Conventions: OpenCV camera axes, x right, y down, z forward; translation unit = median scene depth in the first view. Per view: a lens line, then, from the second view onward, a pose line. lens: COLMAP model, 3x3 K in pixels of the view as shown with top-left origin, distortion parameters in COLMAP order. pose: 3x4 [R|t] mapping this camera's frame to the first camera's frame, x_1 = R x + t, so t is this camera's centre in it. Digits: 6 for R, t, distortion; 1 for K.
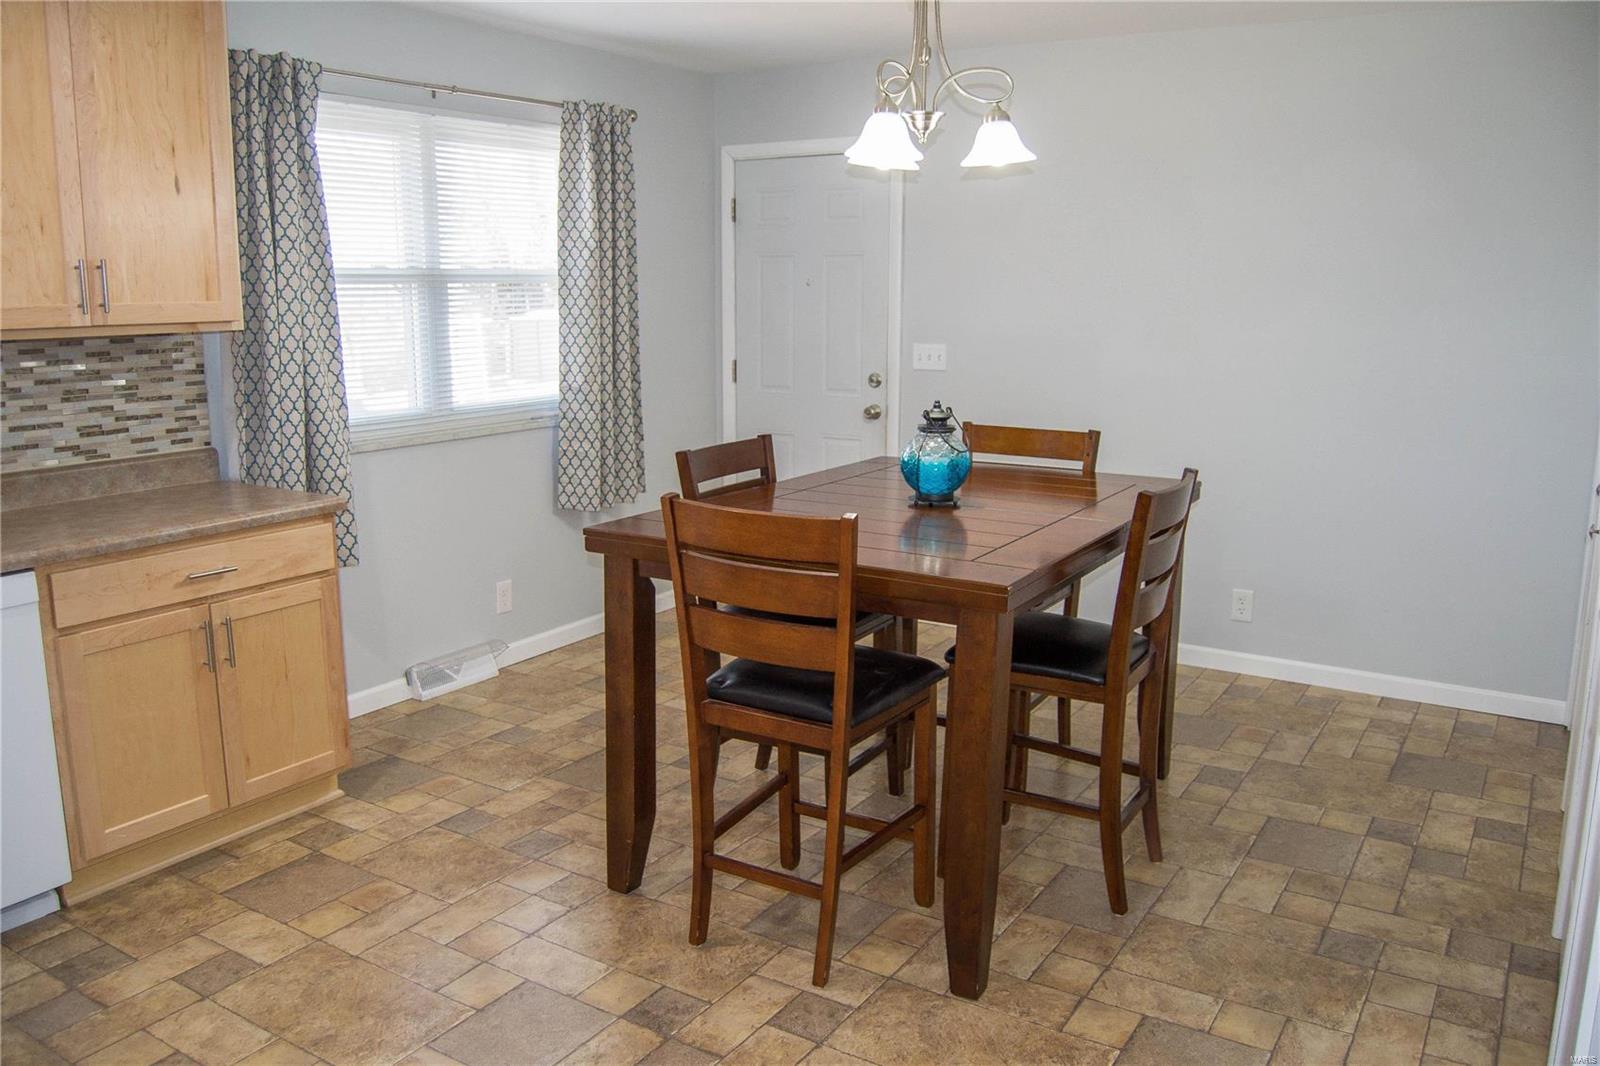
lens RADIAL K [[1266.8, 0, 716.0], [0, 1266.8, 537.7], [0, 0, 1]] dist [-0.092918, 0.032415]
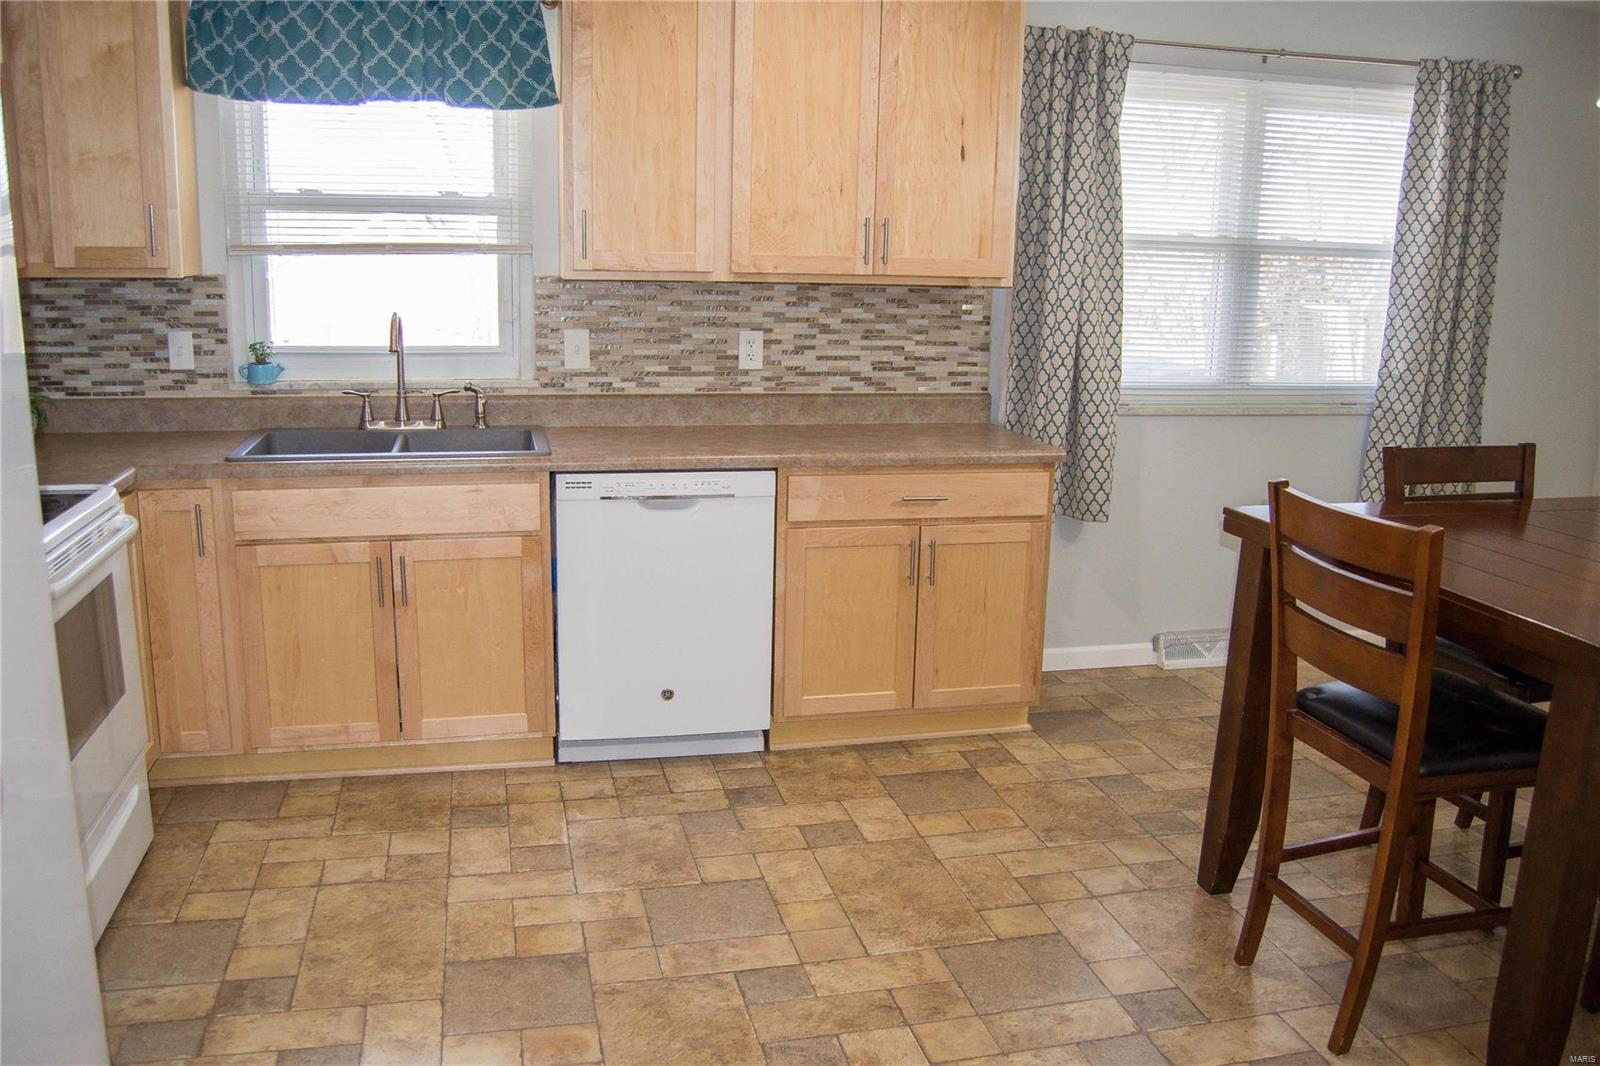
lens RADIAL K [[1266.8, 0, 773.6], [0, 1266.8, 530.1], [0, 0, 1]] dist [-0.092918, 0.032415]
pose [[0.729269, 0.164618, -0.664130, 0.224175], [-0.155820, 0.985079, 0.073069, -0.005099], [0.666249, 0.050198, 0.744038, 0.053554]]
